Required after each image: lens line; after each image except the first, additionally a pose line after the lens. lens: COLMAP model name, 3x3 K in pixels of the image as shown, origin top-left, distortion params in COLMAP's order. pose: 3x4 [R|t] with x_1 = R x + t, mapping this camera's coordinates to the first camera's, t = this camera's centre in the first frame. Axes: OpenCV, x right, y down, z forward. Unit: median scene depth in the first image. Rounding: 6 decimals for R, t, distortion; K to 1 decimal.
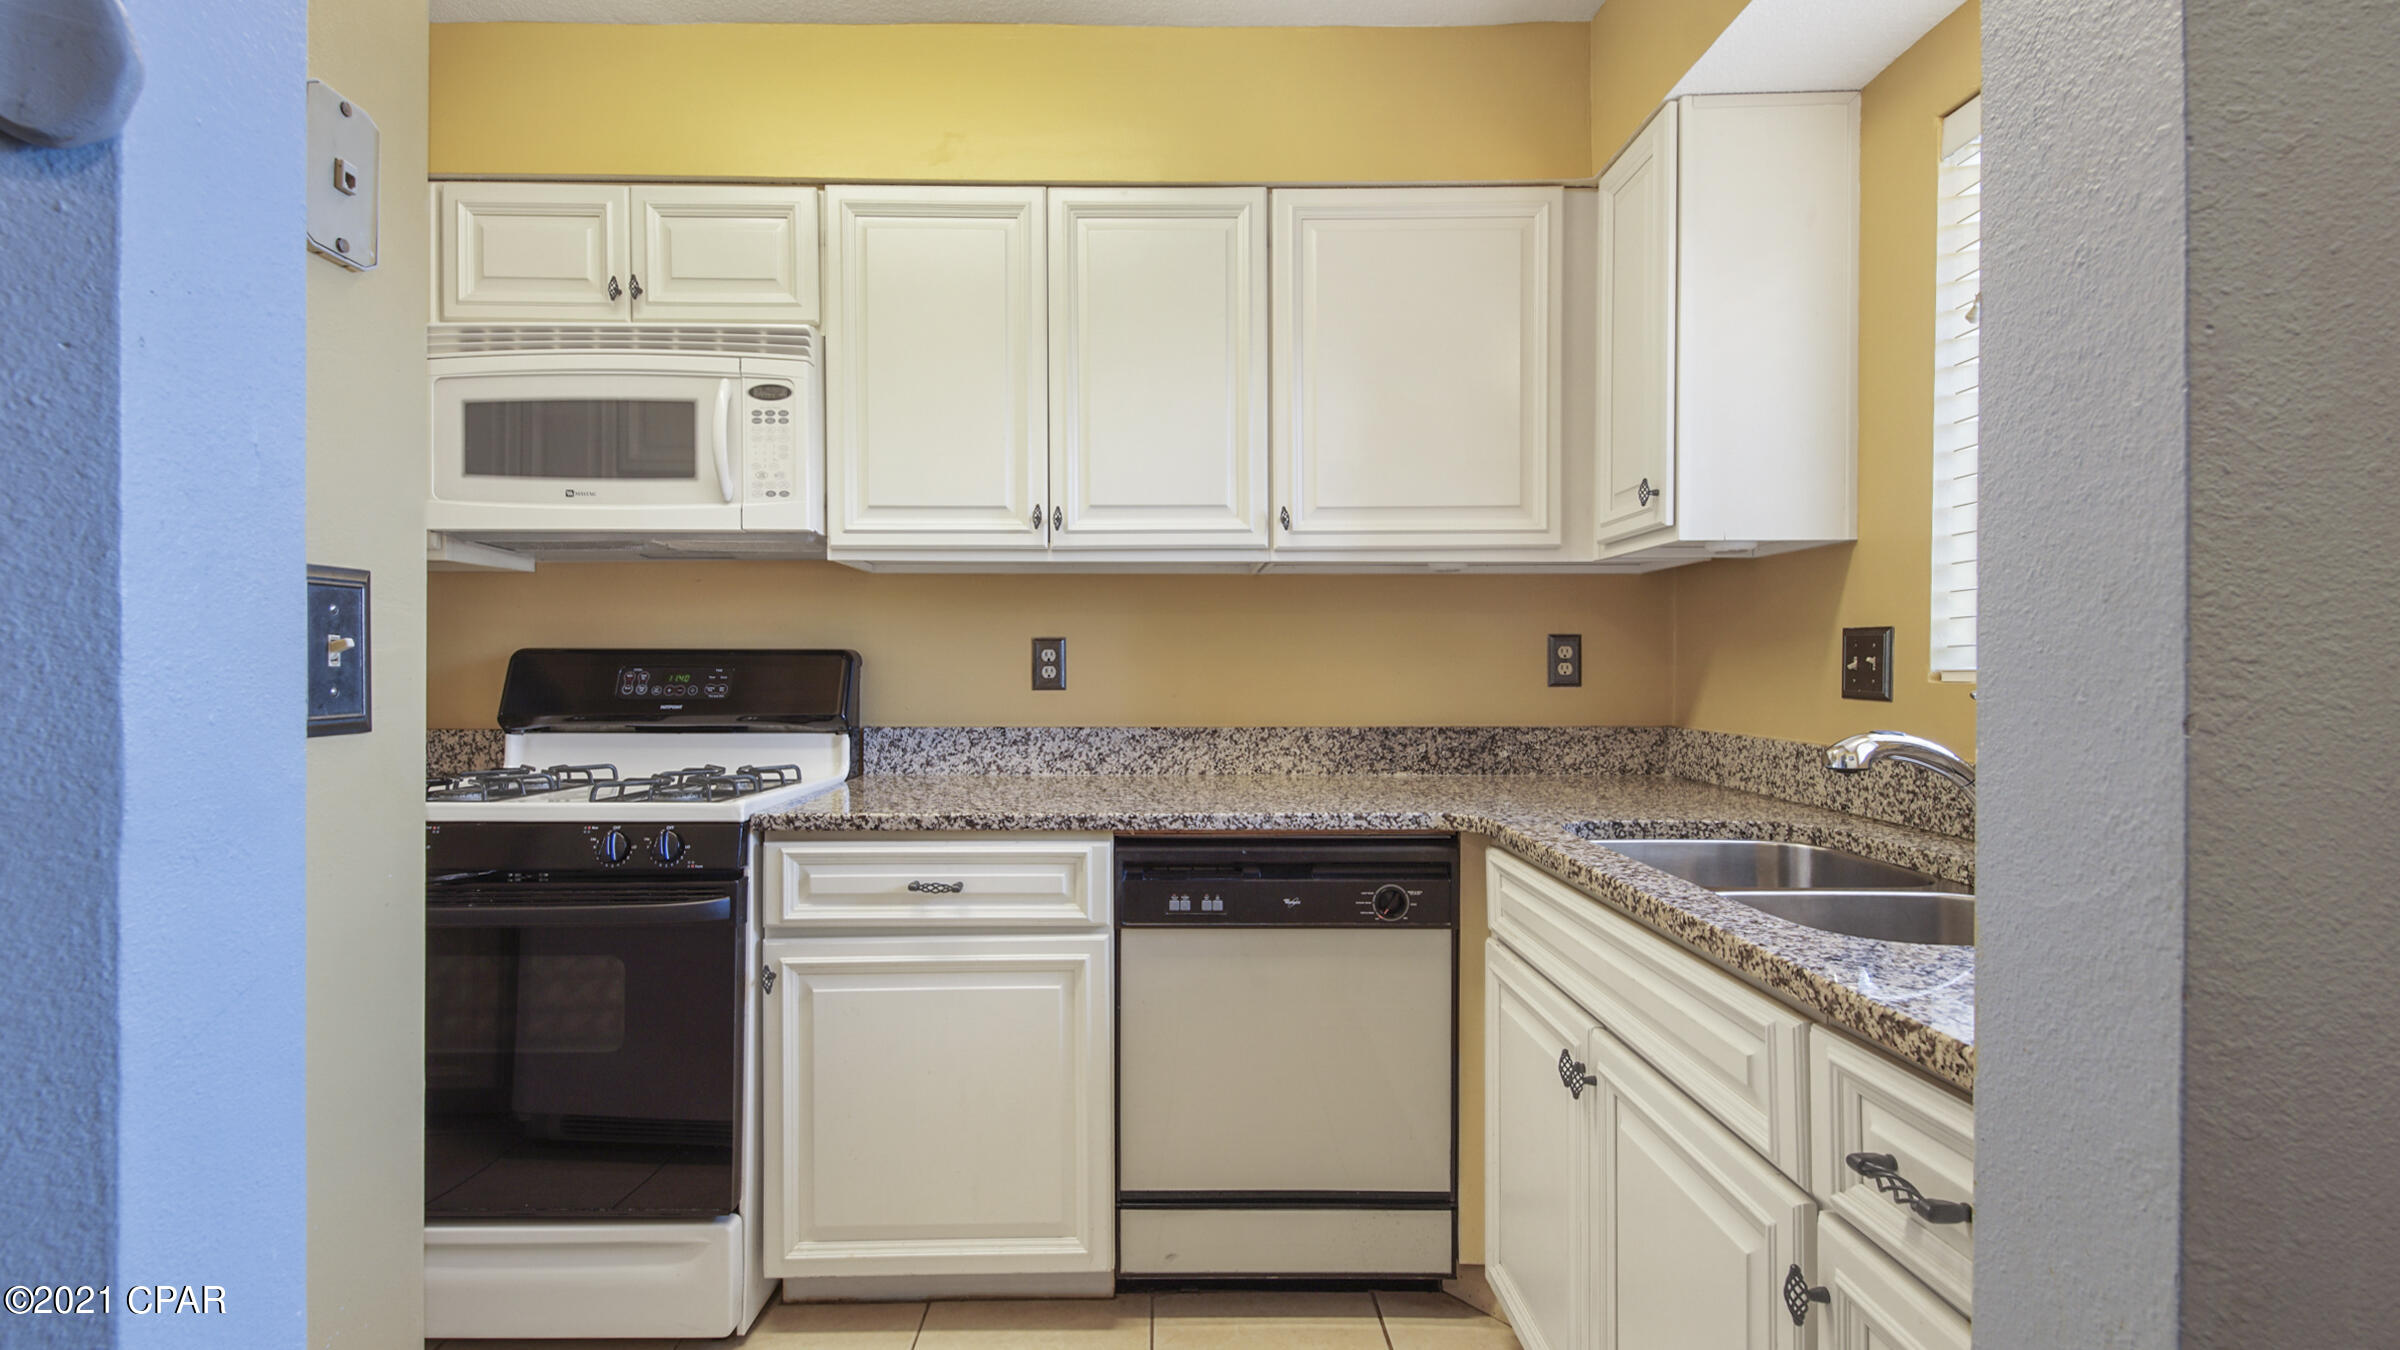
lens RADIAL K [[1074.7, 0, 1153.3], [0, 1074.7, 677.1], [0, 0, 1]] dist [0.022348, -0.010466]
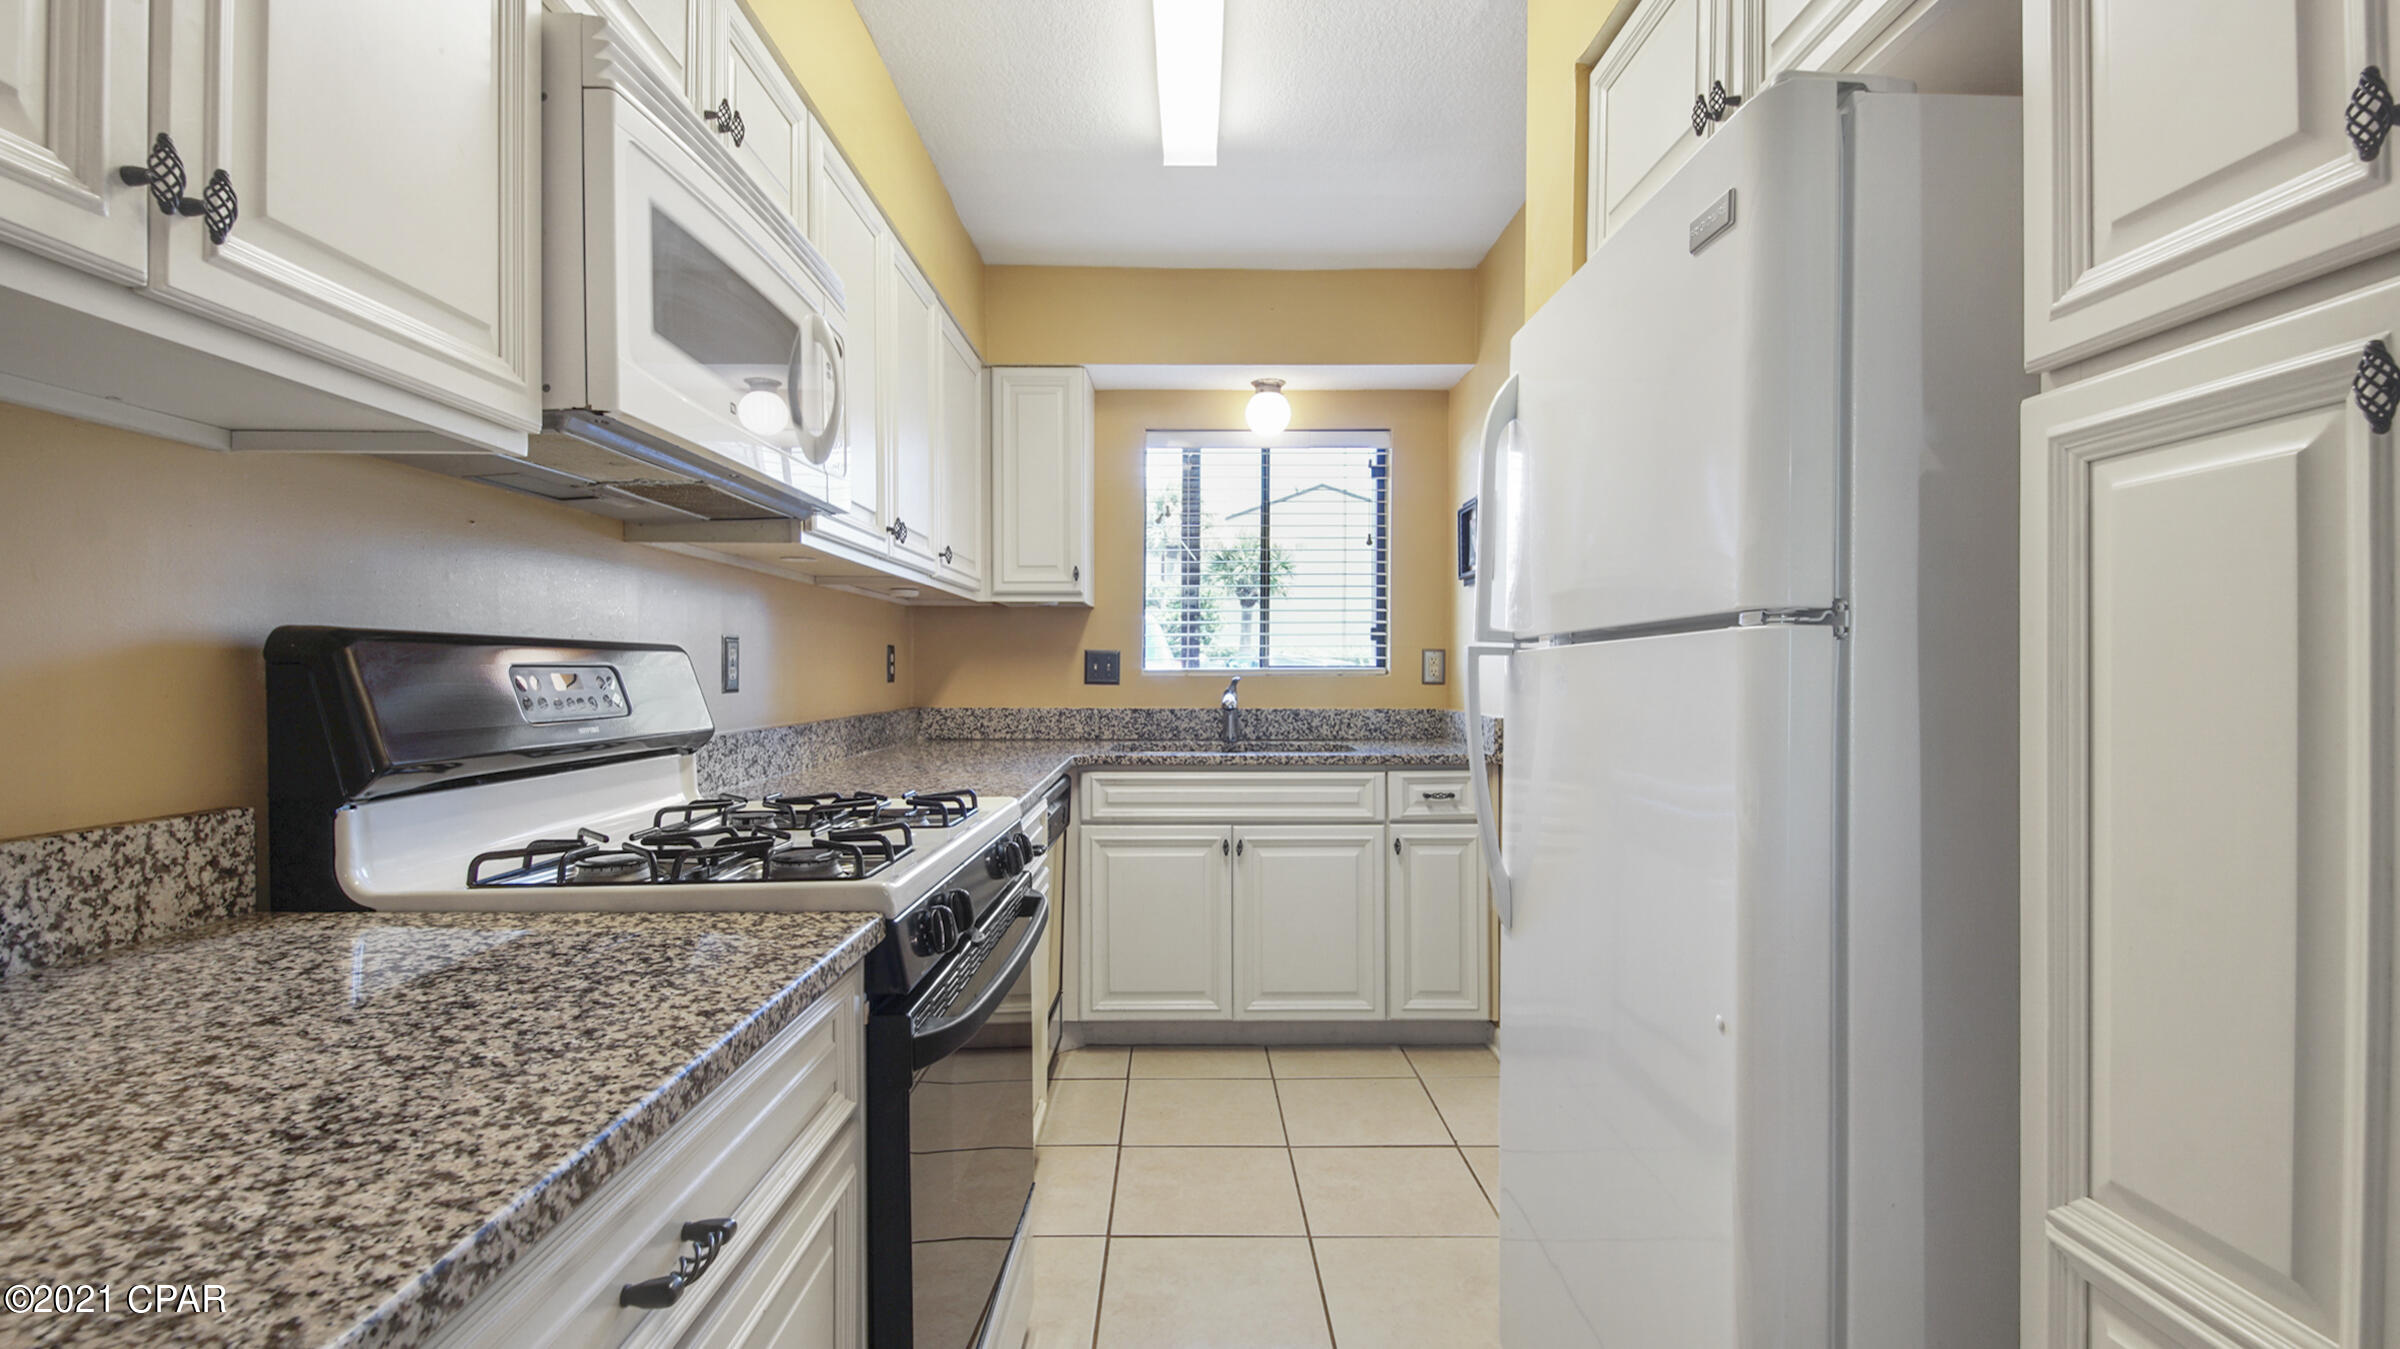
lens RADIAL K [[1074.7, 0, 1193.0], [0, 1074.7, 667.8], [0, 0, 1]] dist [0.022348, -0.010466]
pose [[-0.017641, 0.002013, 0.999842, -1.279907], [0.008518, 0.999962, -0.001863, -0.005545], [-0.999808, 0.008484, -0.017657, 0.765783]]
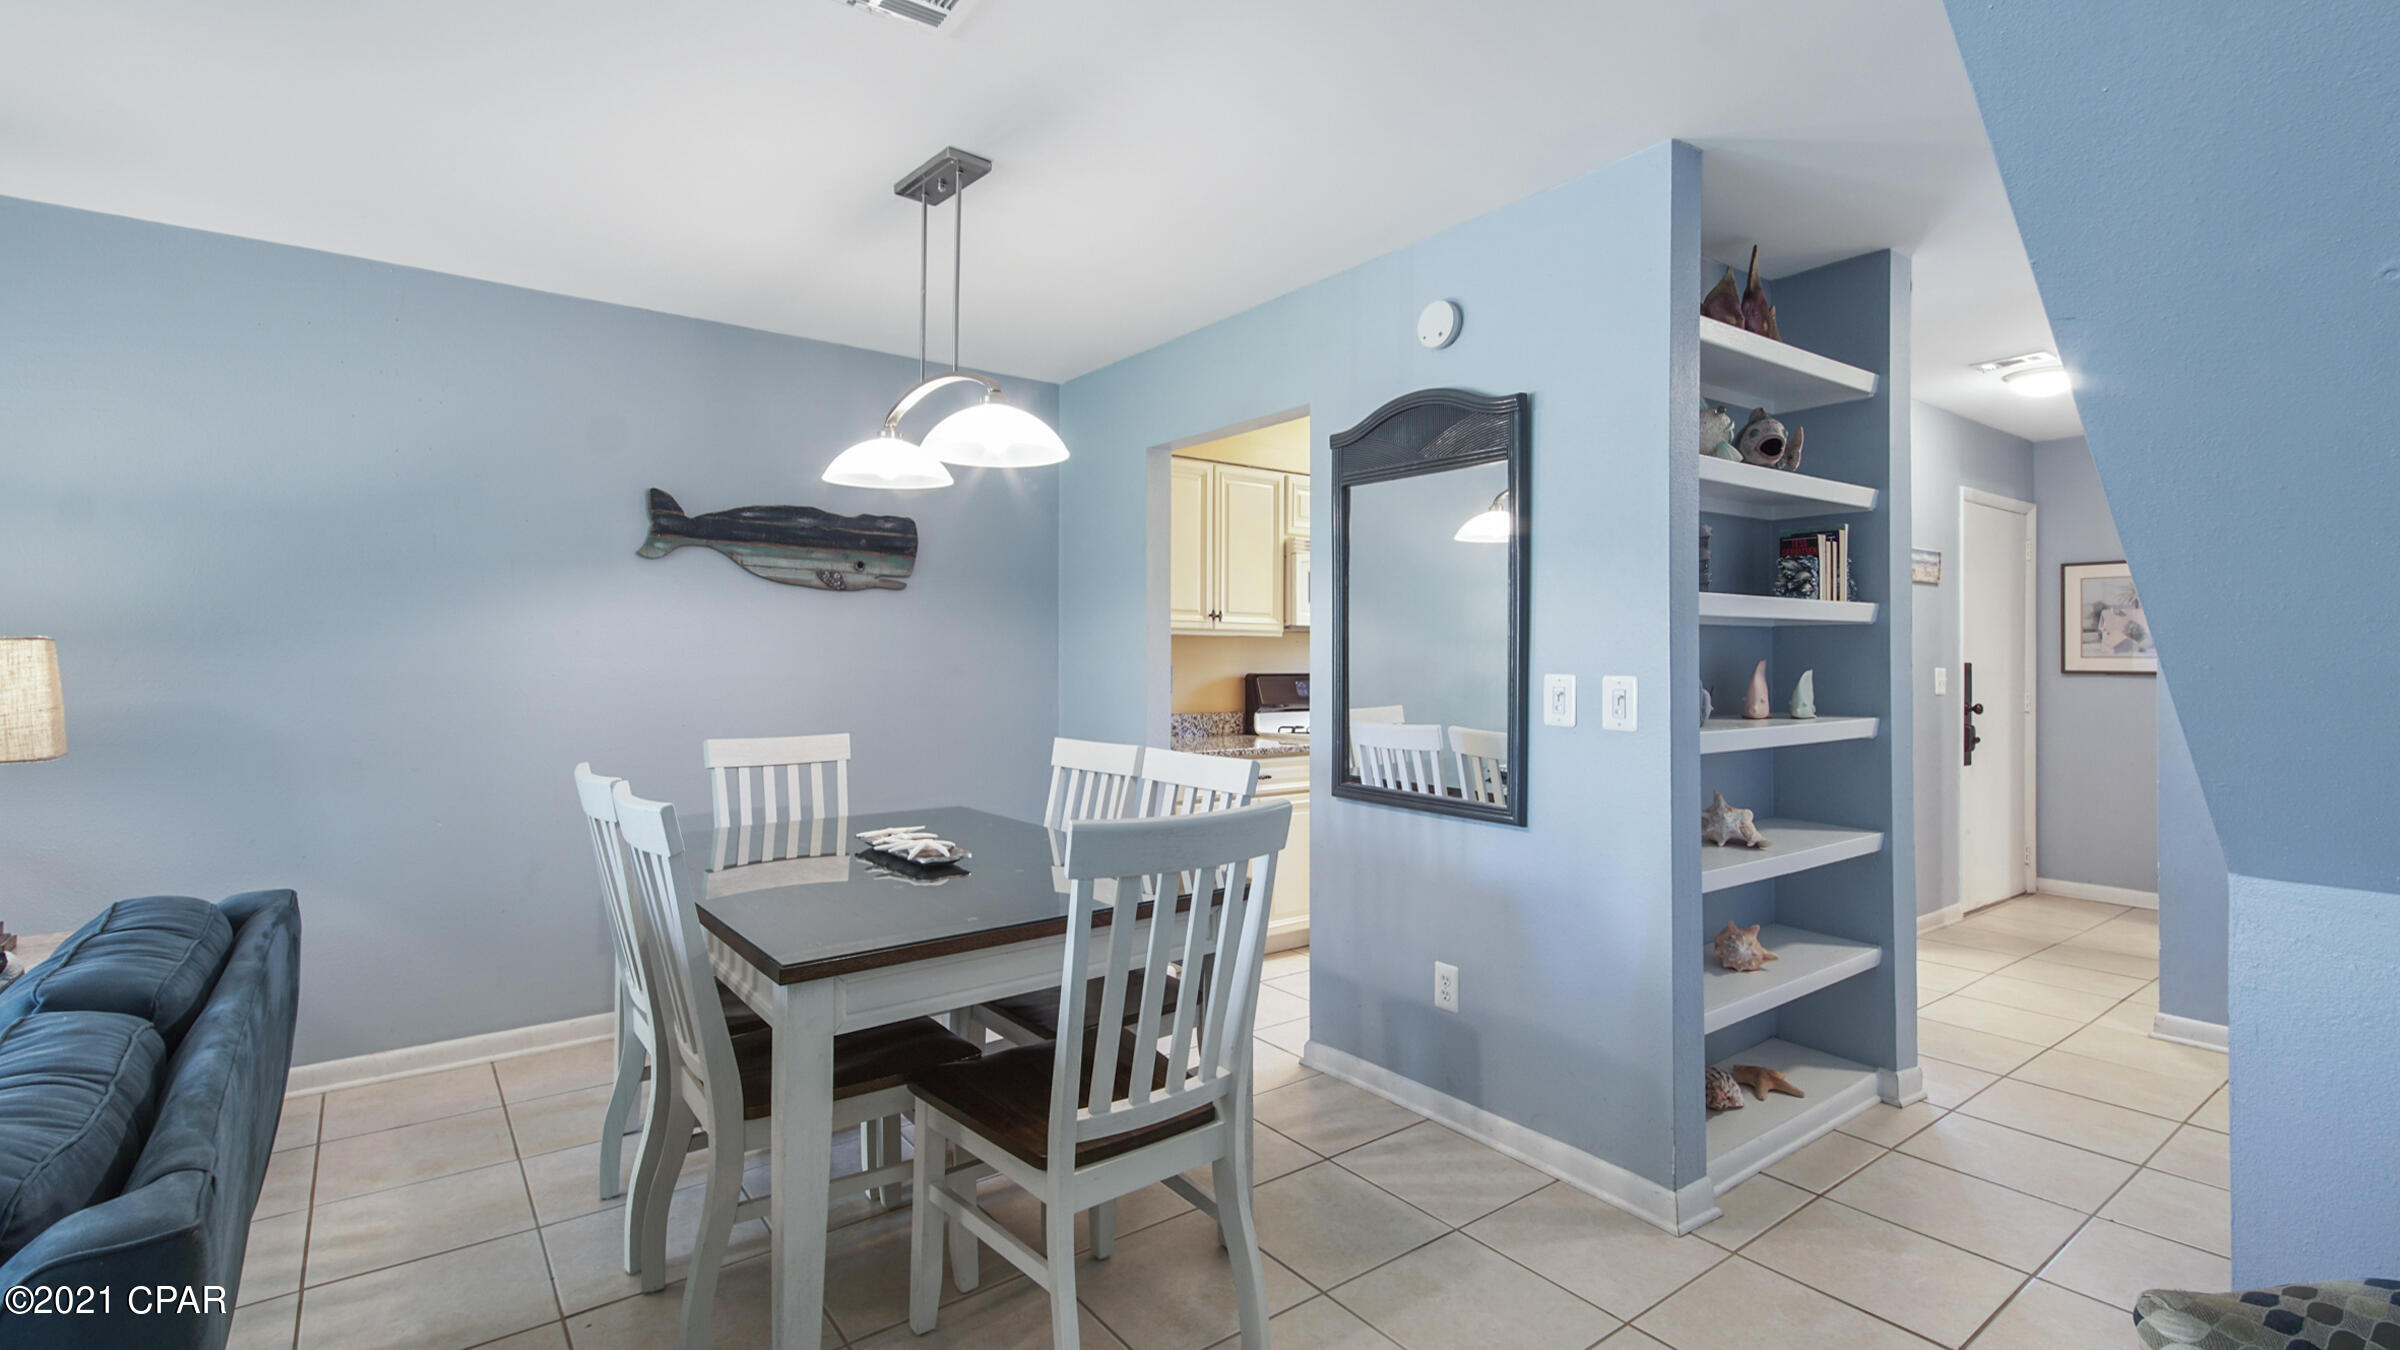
lens RADIAL K [[1074.7, 0, 1191.0], [0, 1074.7, 649.3], [0, 0, 1]] dist [0.022348, -0.010466]
pose [[0.796044, 0.006415, 0.605205, -2.368948], [0.001847, 0.999913, -0.013028, -0.056350], [-0.605236, 0.011489, 0.795963, -0.725761]]
